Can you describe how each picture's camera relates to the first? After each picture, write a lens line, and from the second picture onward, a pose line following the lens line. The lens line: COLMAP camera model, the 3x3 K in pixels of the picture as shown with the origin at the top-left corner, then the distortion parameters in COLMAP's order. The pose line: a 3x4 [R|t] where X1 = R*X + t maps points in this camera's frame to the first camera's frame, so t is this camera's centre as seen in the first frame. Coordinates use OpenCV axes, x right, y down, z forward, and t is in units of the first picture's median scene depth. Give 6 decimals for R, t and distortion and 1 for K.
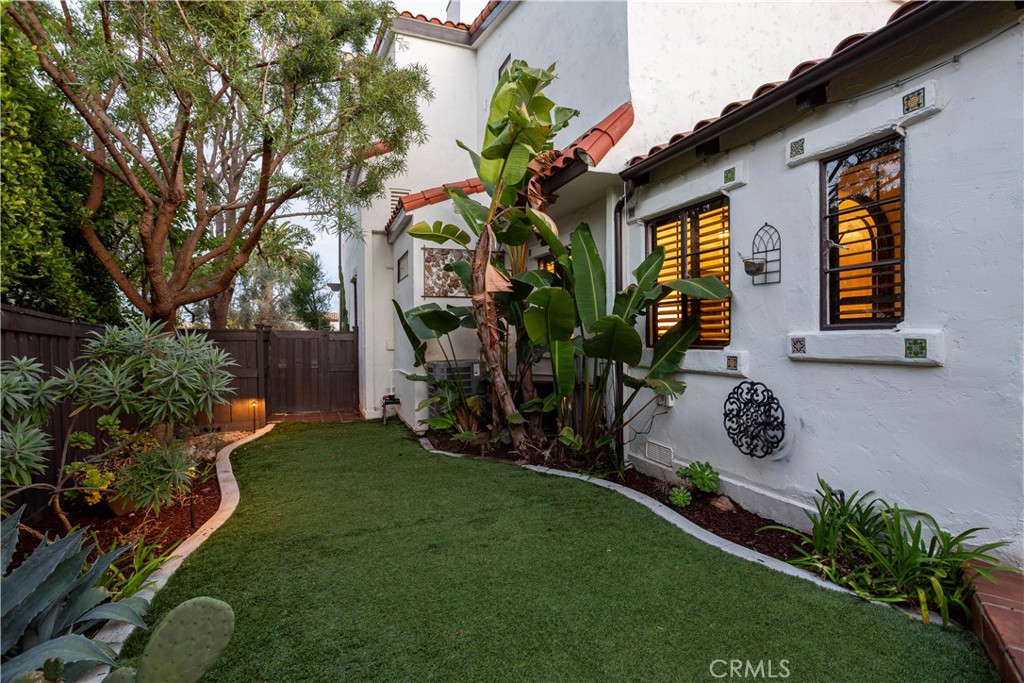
lens RADIAL K [[471.9, 0, 514.5], [0, 471.9, 353.6], [0, 0, 1]] dist [-0.001701, 0.015524]
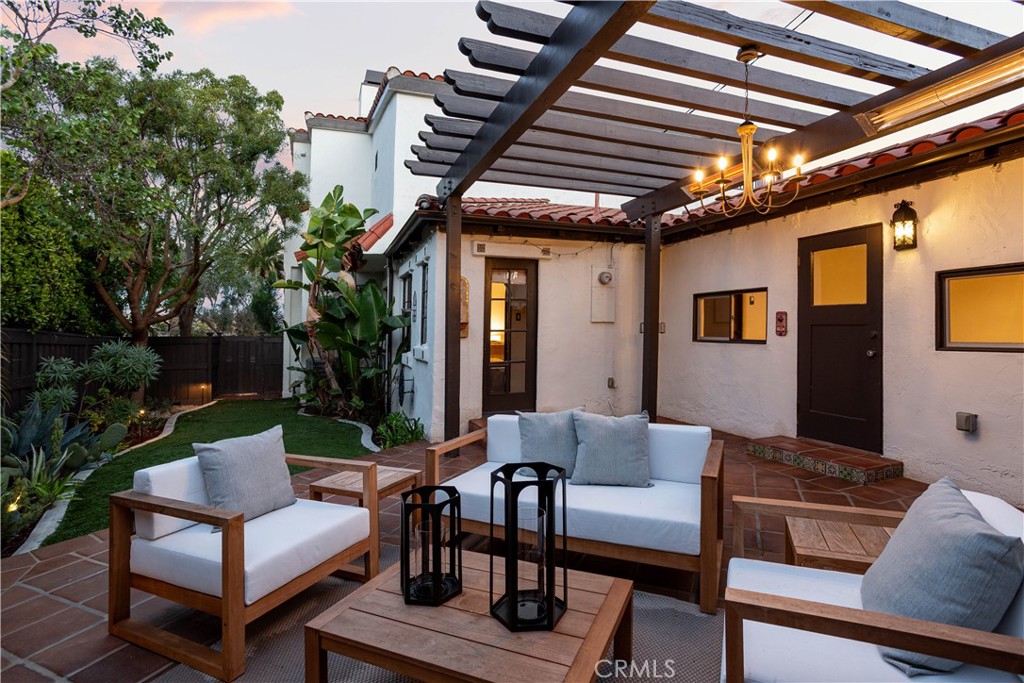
lens RADIAL K [[497.9, 0, 511.9], [0, 497.9, 327.3], [0, 0, 1]] dist [-0.001578, 0.019767]
pose [[0.999043, -0.002937, -0.043651, 0.710534], [0.001206, 0.999215, -0.039608, -0.024542], [0.043733, 0.039518, 0.998261, -0.774061]]
